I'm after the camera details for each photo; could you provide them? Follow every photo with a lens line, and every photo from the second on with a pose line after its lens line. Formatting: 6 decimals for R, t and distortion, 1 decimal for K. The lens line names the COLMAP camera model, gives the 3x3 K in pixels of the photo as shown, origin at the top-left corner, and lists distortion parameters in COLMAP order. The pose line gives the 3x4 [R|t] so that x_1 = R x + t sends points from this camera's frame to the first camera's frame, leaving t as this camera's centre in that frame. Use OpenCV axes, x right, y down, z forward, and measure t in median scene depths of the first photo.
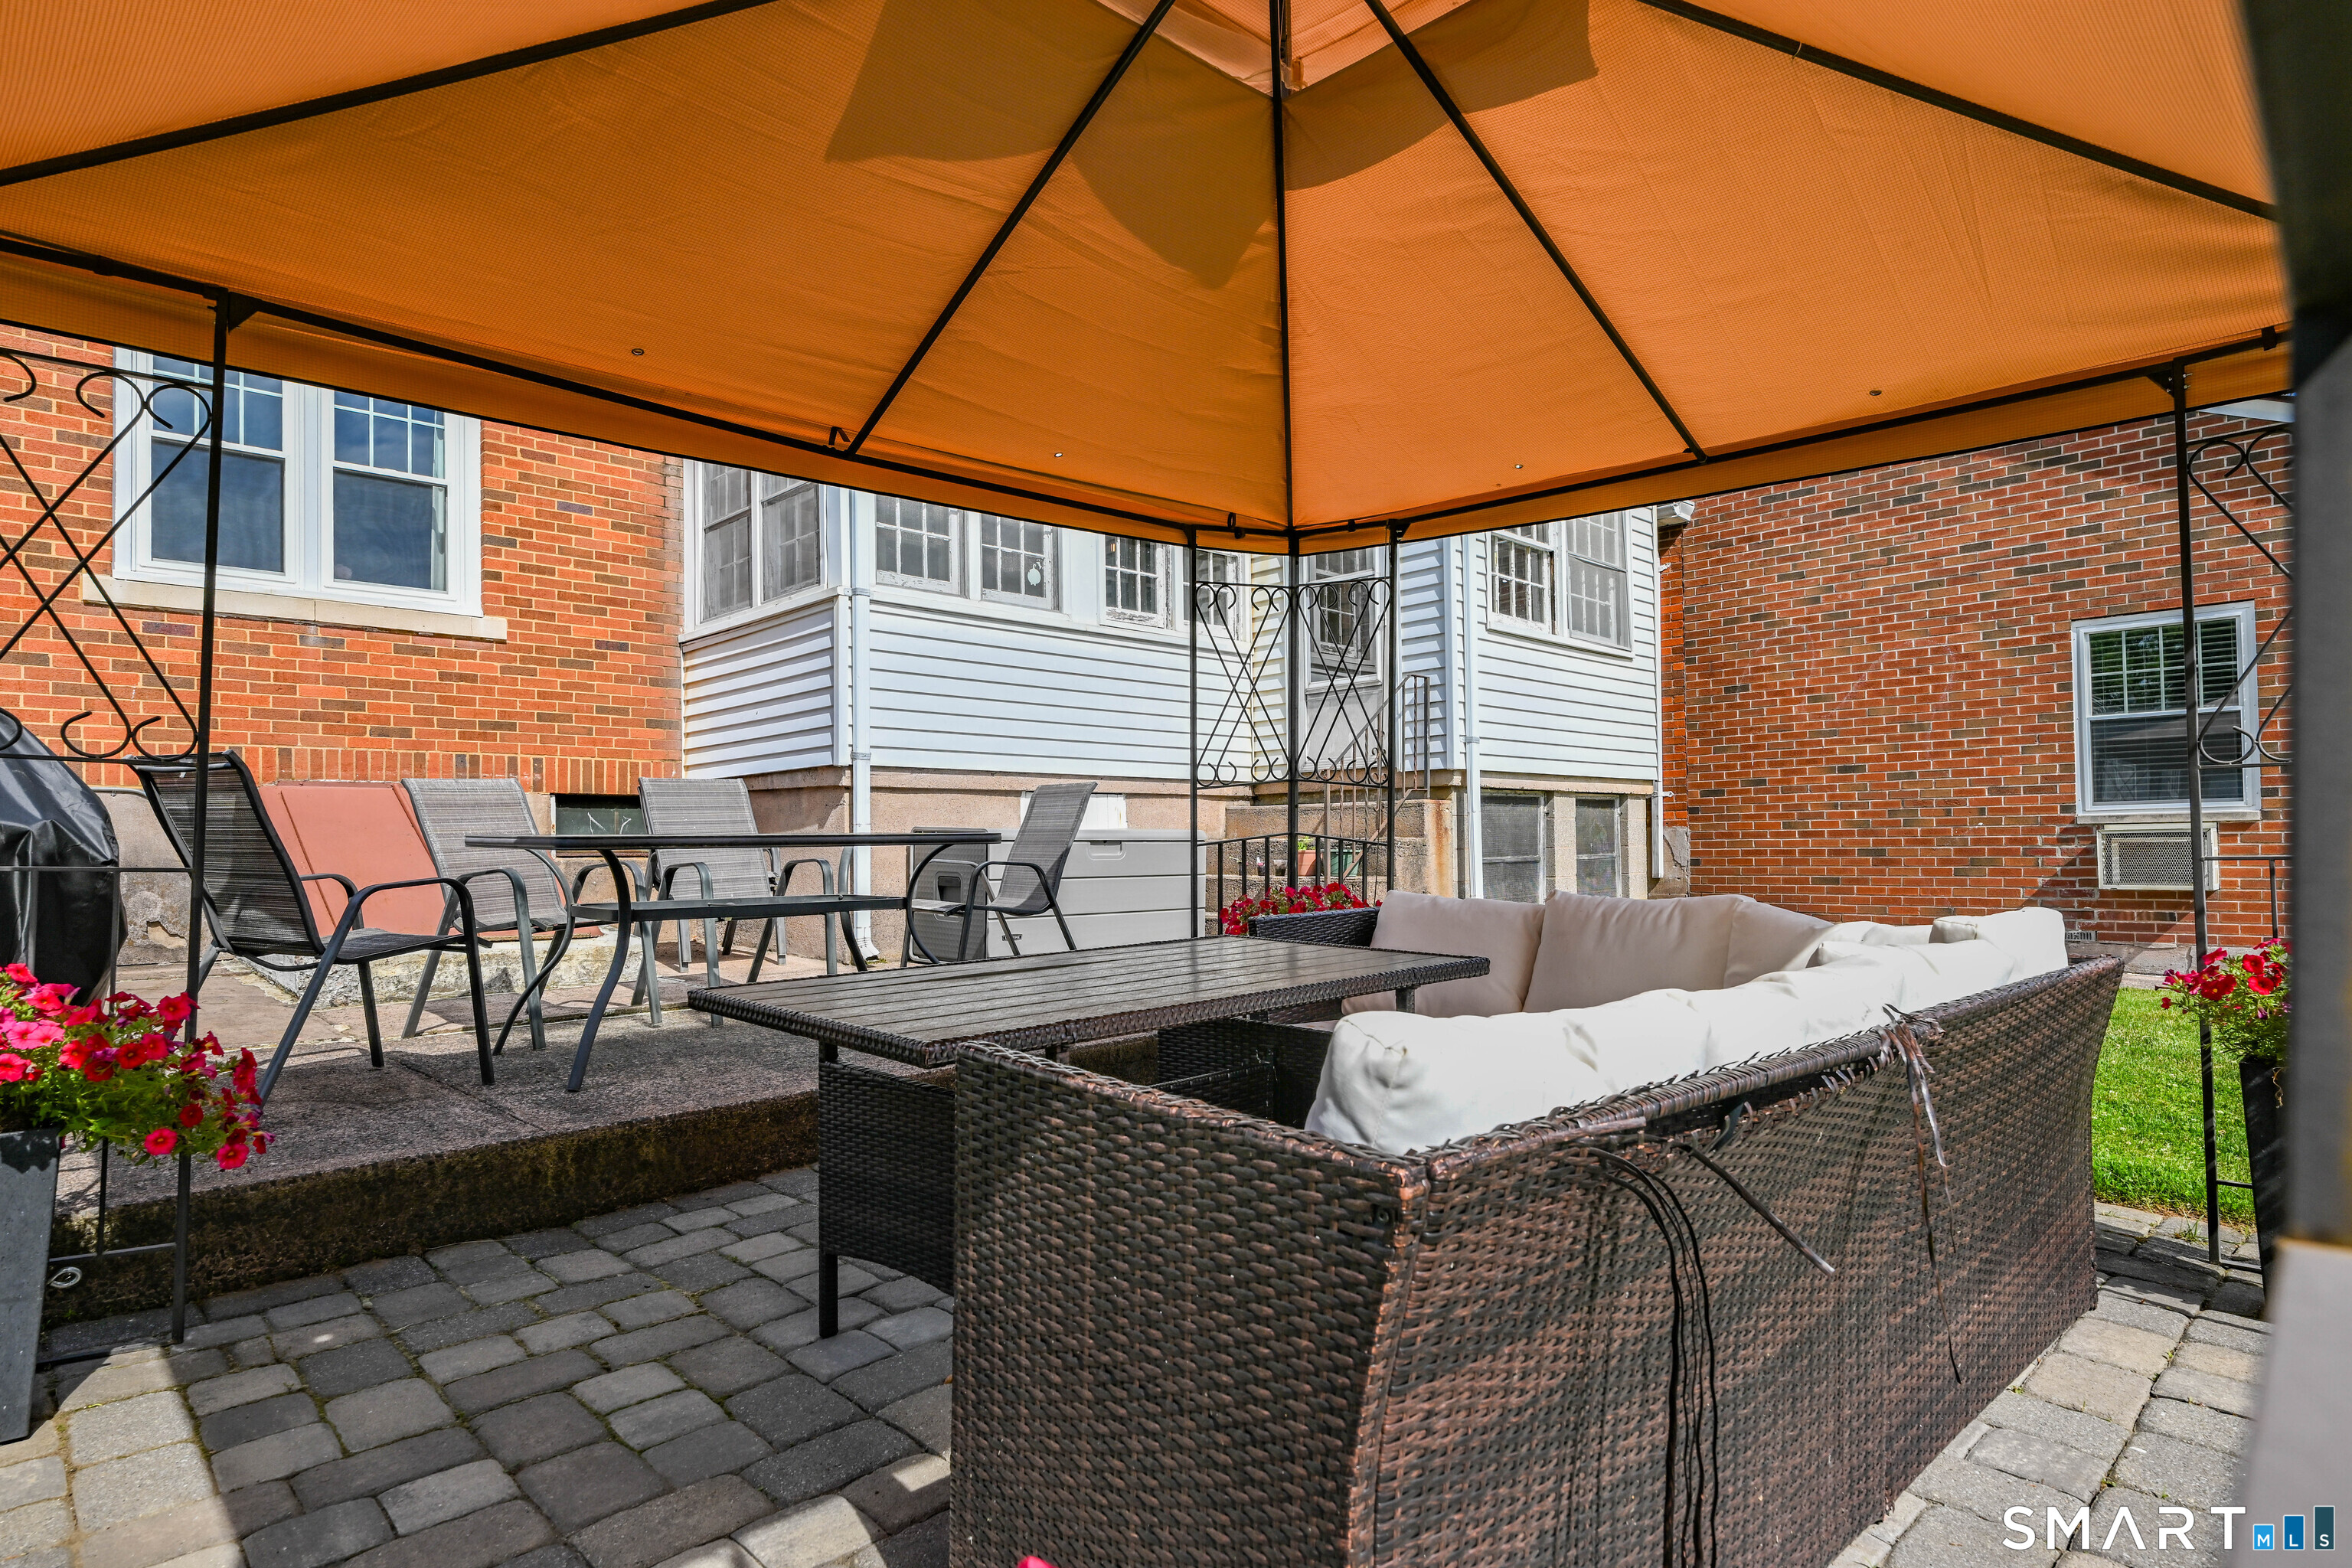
lens RADIAL K [[1263.6, 0, 1177.9], [0, 1263.6, 794.3], [0, 0, 1]] dist [0.001440, 0.000055]
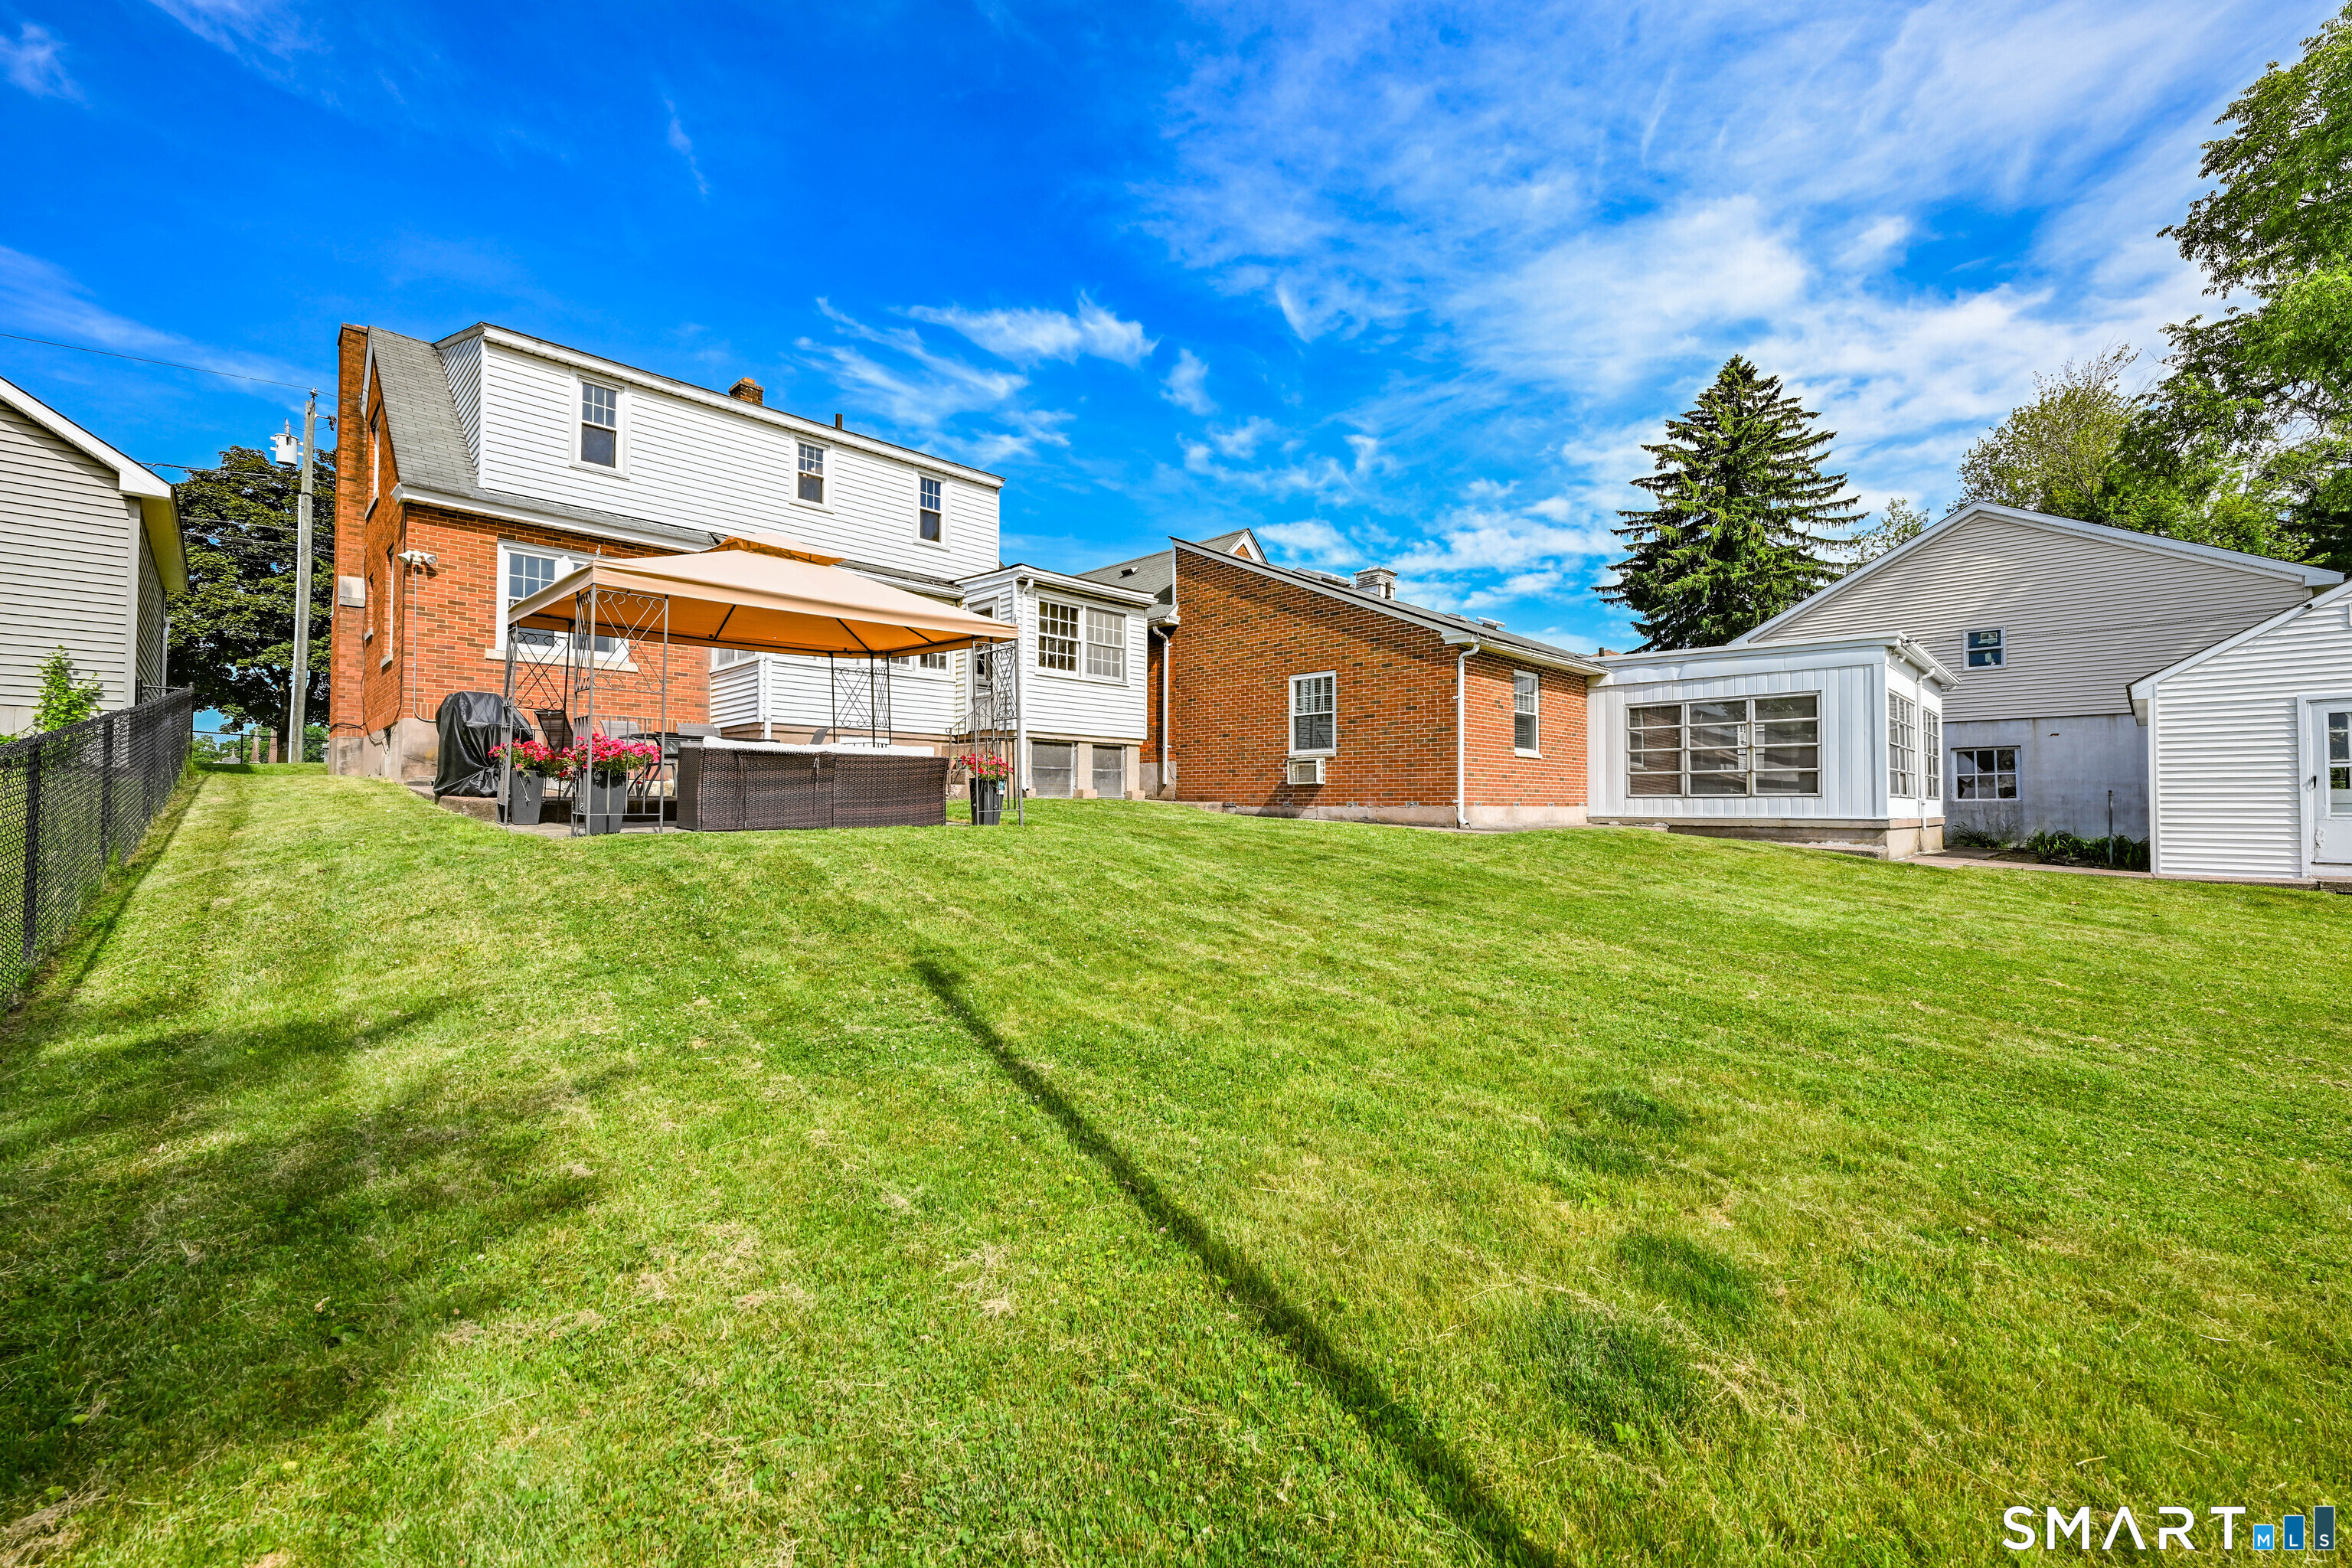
lens RADIAL K [[944.1, 0, 1173.4], [0, 944.1, 780.8], [0, 0, 1]] dist [-0.000825, -0.000007]
pose [[0.999503, 0.018393, 0.025607, 0.422492], [-0.018761, 0.999723, 0.014215, 0.042510], [-0.025339, -0.014688, 0.999571, -0.781200]]
